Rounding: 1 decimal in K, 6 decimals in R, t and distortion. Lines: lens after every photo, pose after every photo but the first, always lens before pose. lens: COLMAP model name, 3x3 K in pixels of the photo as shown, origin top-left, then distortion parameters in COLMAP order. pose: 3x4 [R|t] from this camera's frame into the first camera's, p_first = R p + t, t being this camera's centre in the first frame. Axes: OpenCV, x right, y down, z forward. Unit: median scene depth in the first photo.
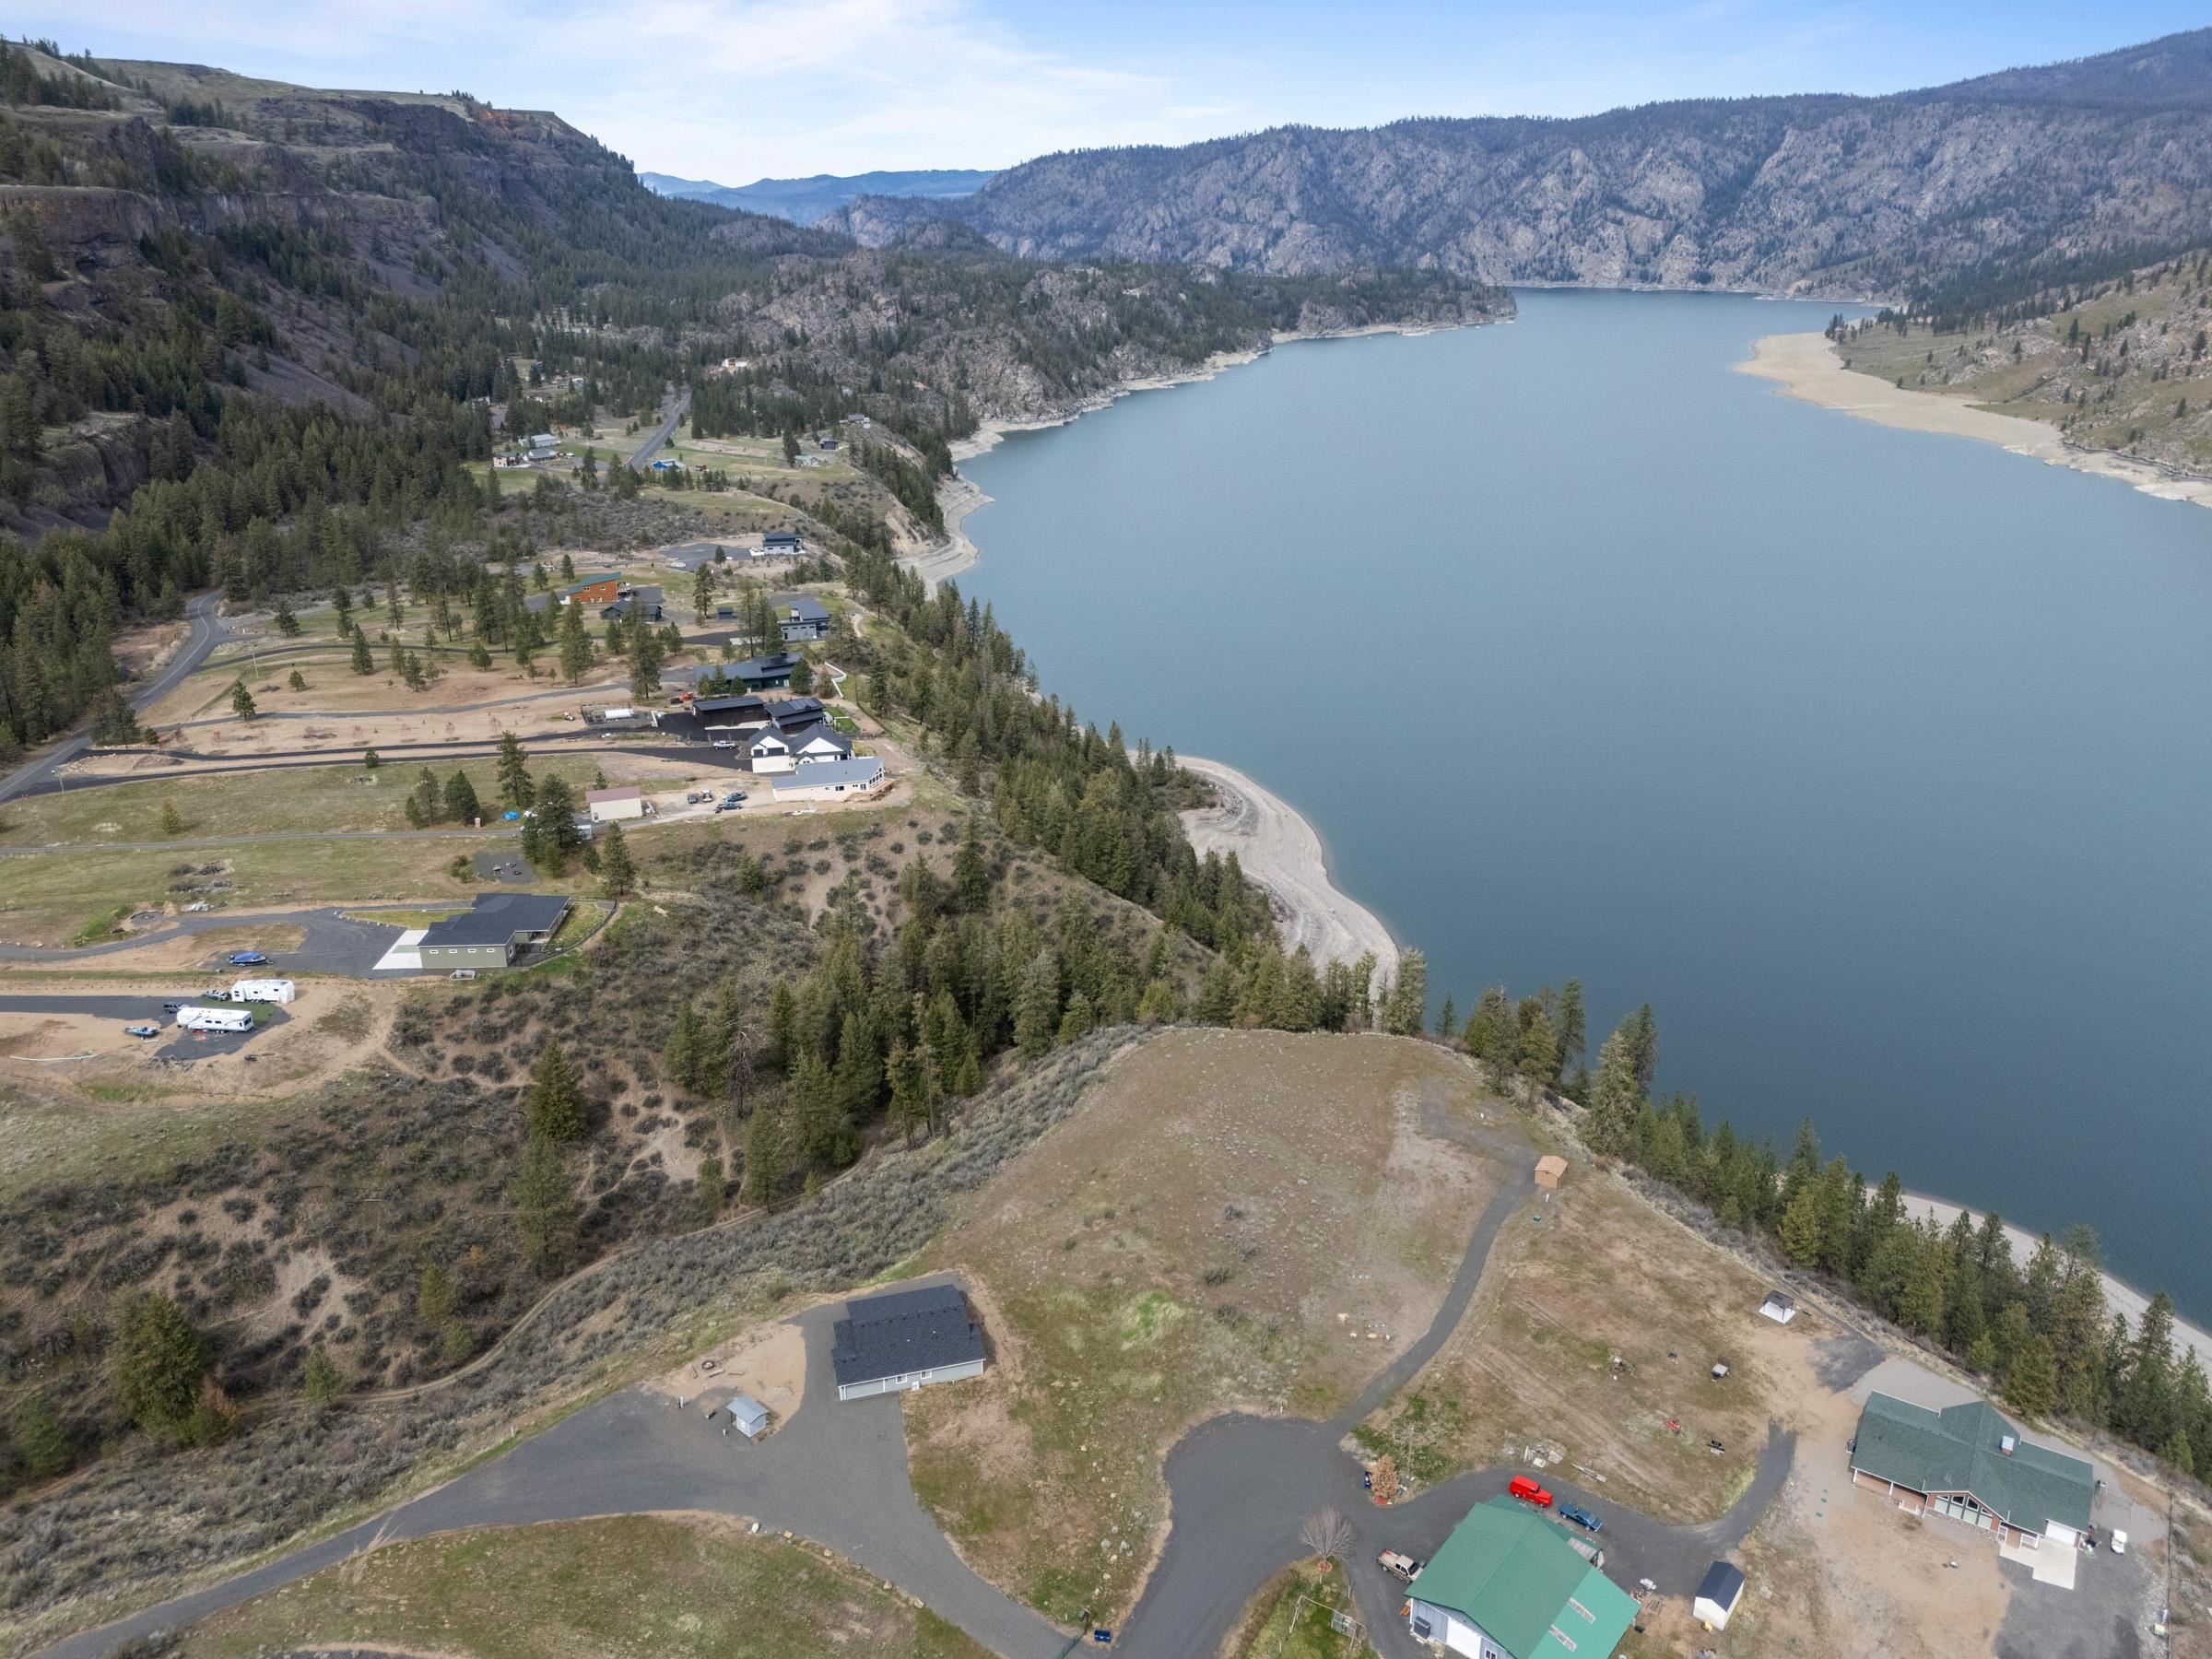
lens RADIAL K [[1615.2, 0, 1104.4], [0, 1615.2, 818.3], [0, 0, 1]] dist [0.072287, -0.057332]
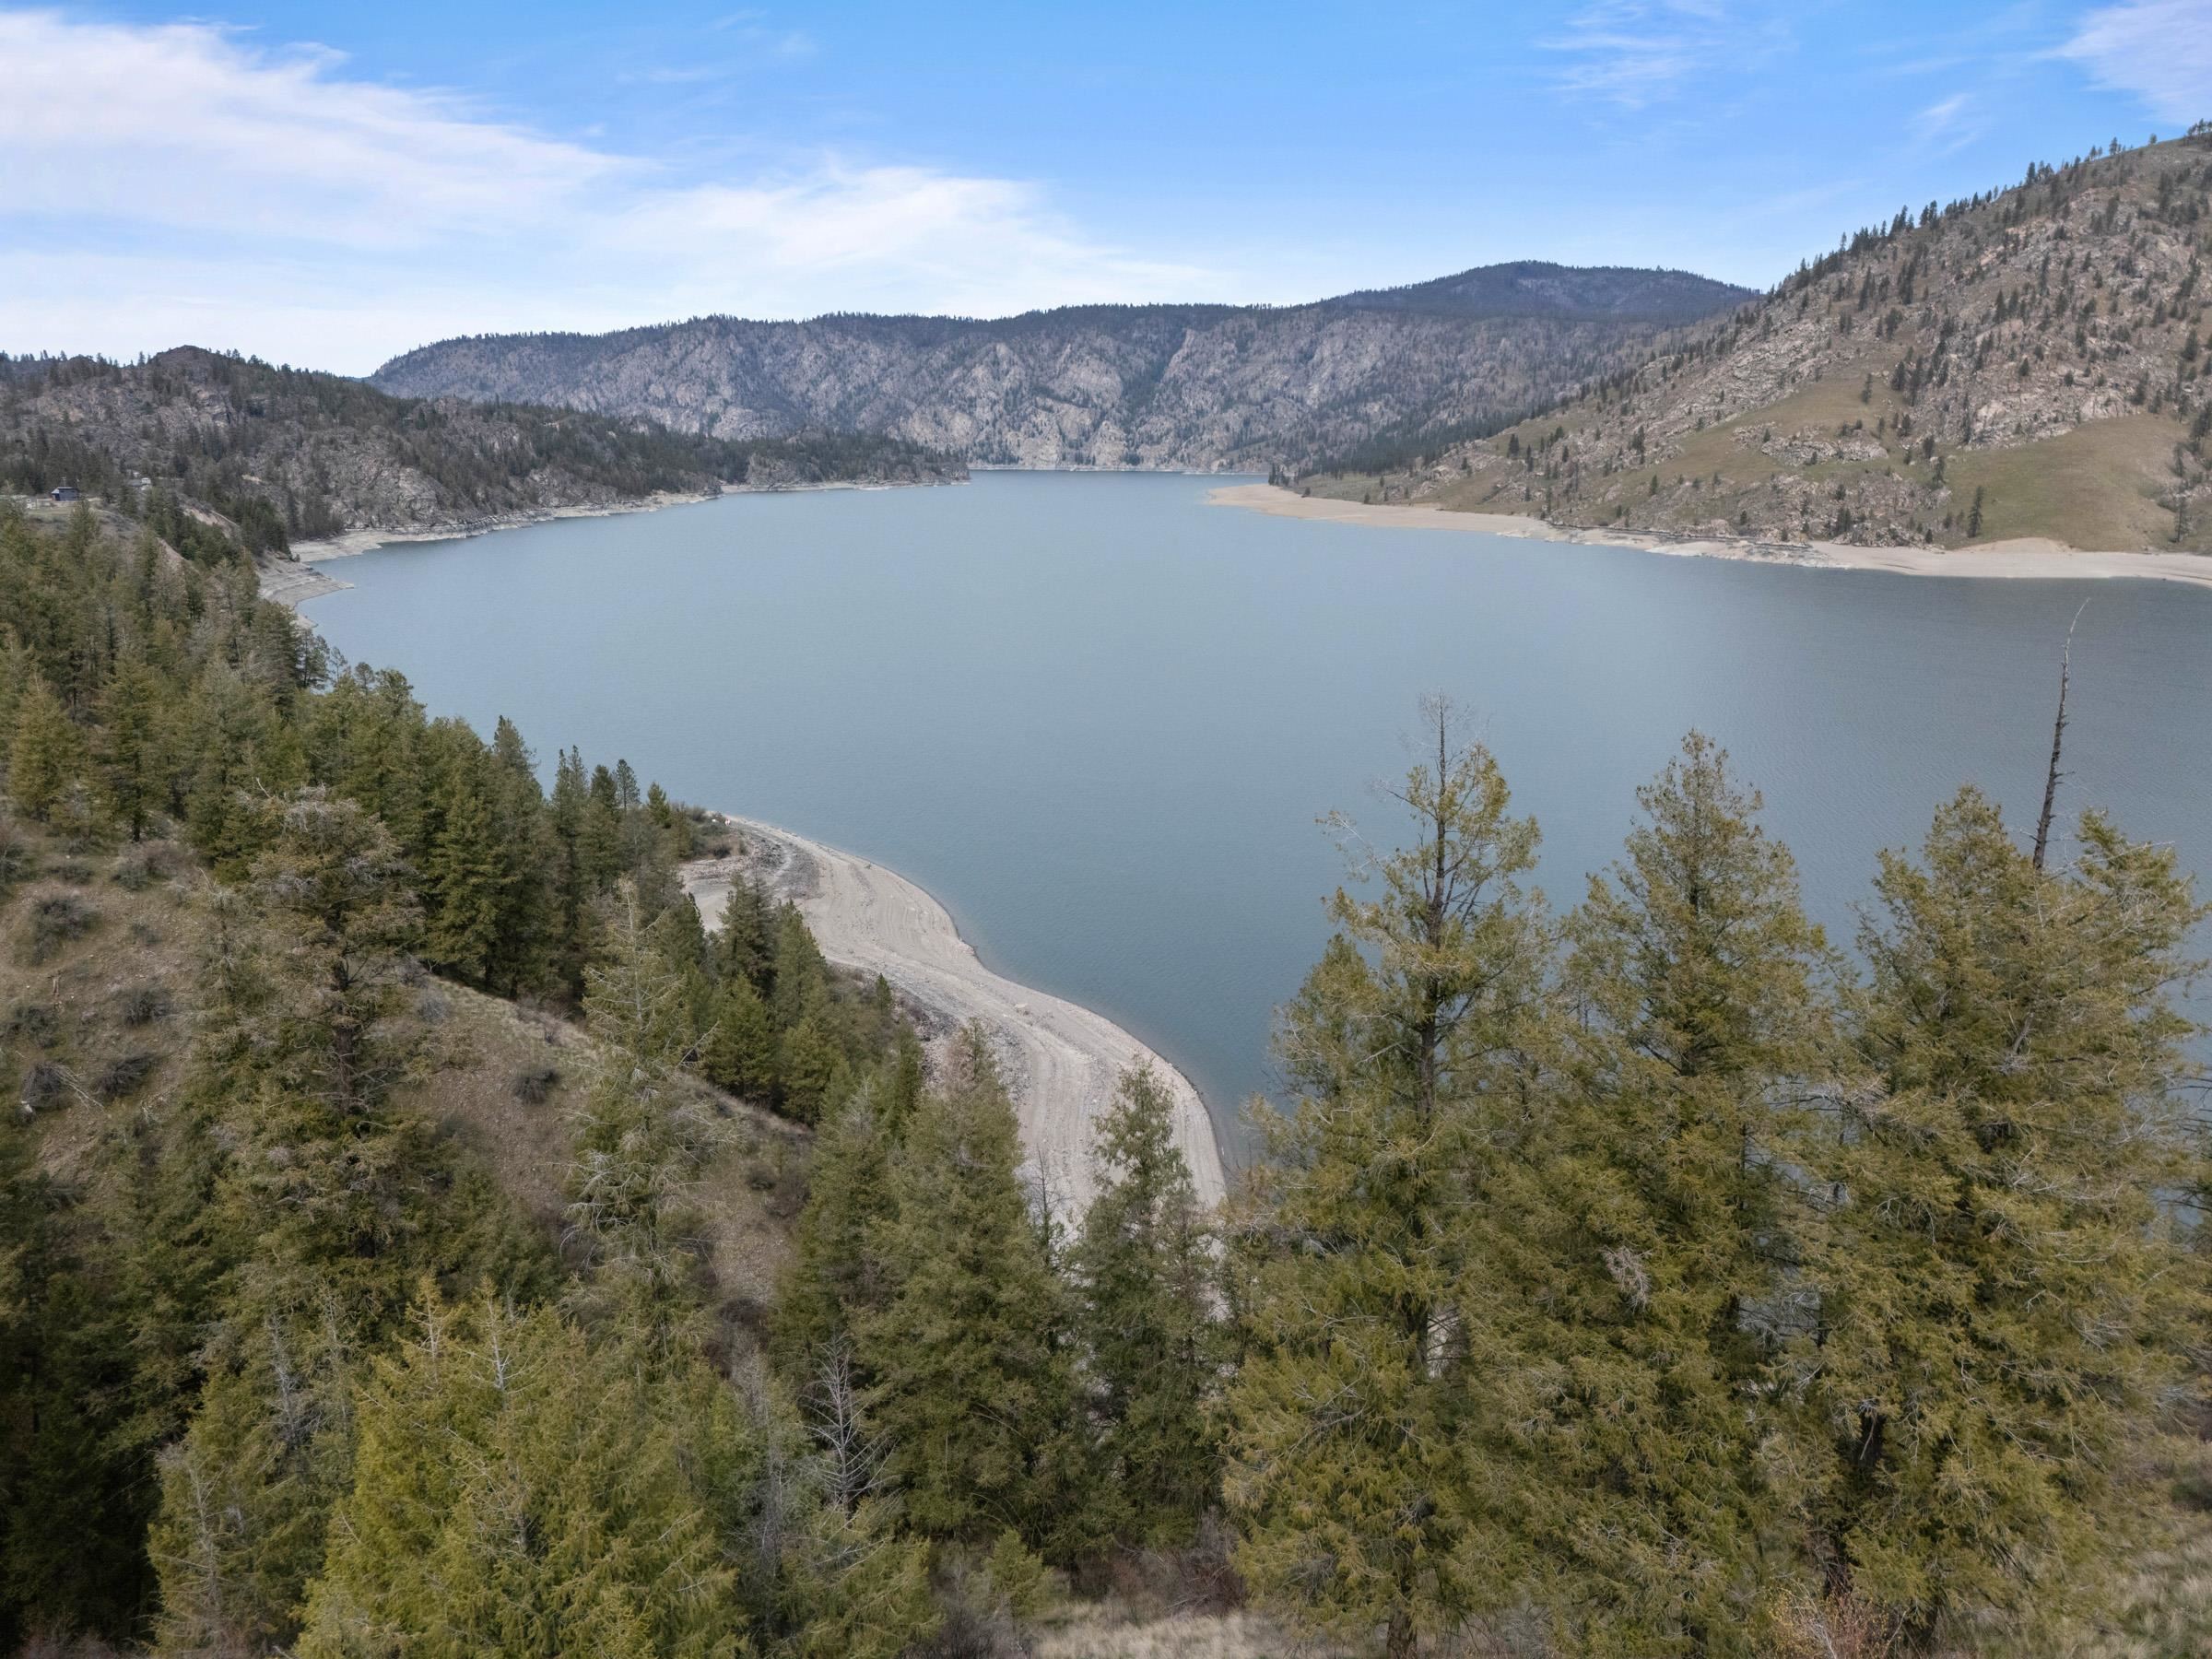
lens RADIAL K [[1615.2, 0, 1107.7], [0, 1615.2, 835.3], [0, 0, 1]] dist [0.072287, -0.057332]
pose [[0.945223, -0.076273, 0.317389, 0.006480], [0.111750, 0.989176, -0.095091, 0.014564], [-0.306701, 0.125350, 0.943516, 0.150964]]
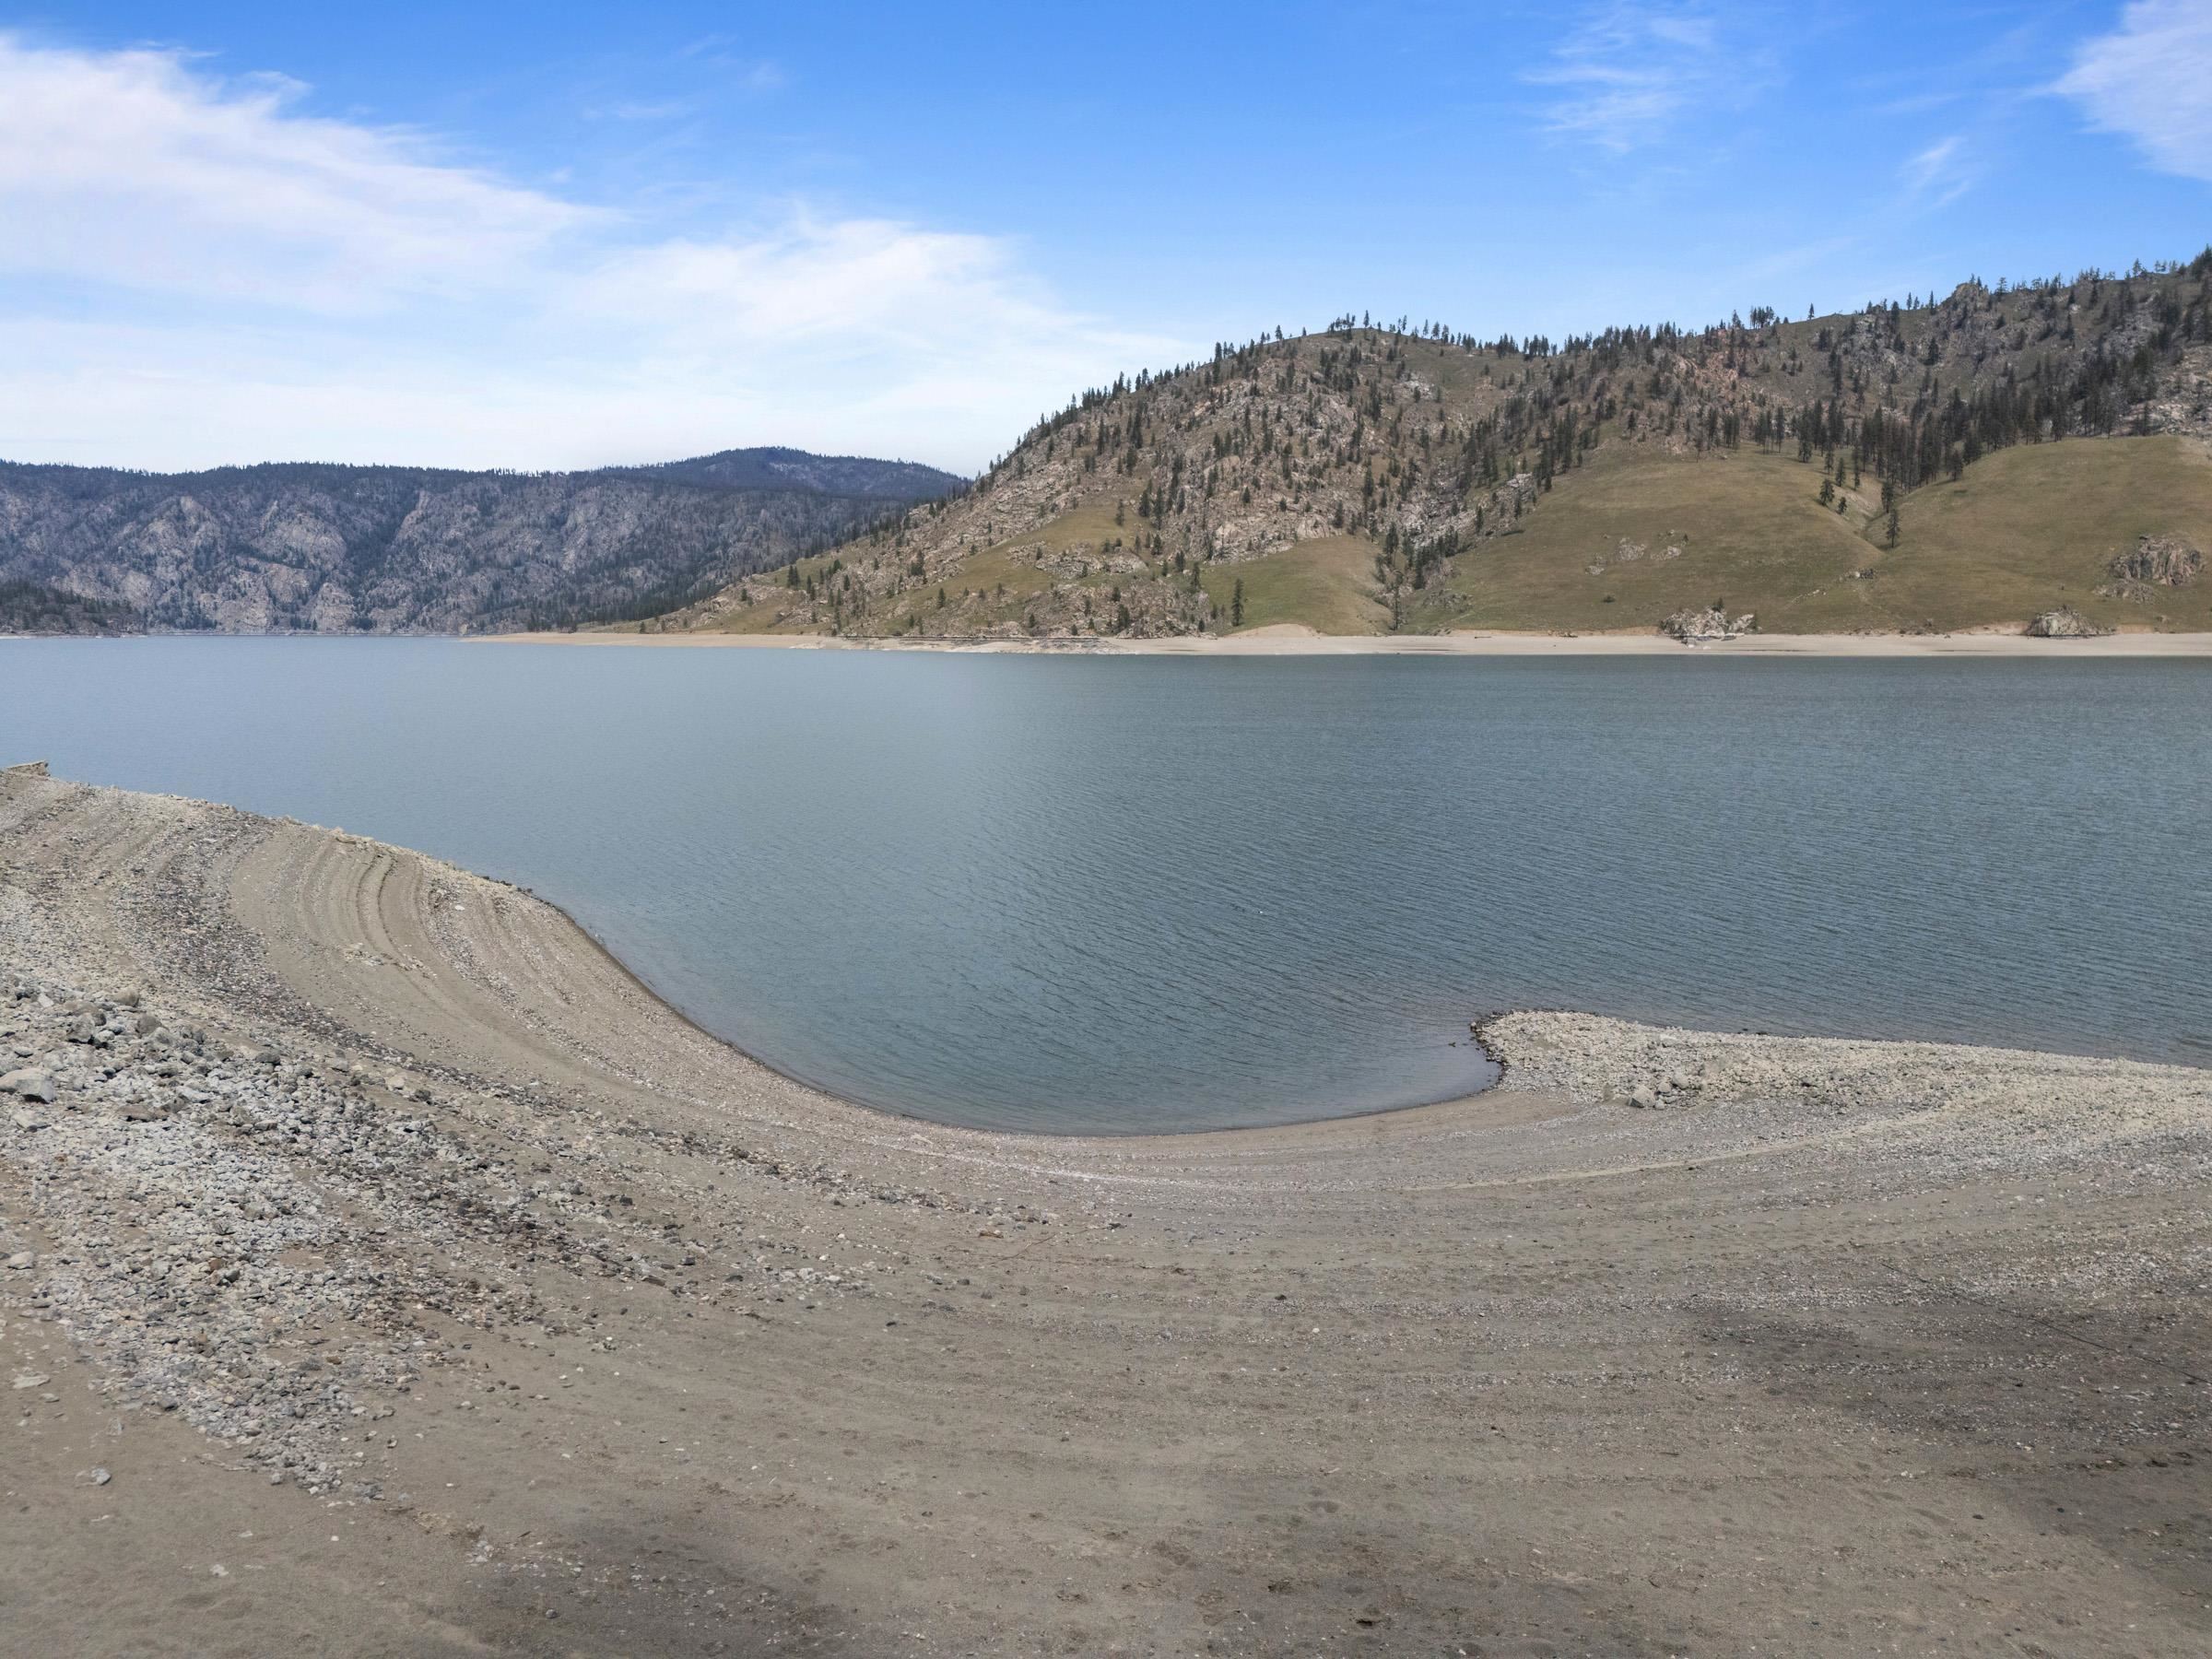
lens RADIAL K [[1615.2, 0, 1112.6], [0, 1615.2, 822.3], [0, 0, 1]] dist [0.072287, -0.057332]
pose [[0.715191, -0.081746, 0.694132, 0.025995], [0.240168, 0.961406, -0.134233, 0.030572], [-0.656370, 0.262711, 0.707221, 0.212195]]
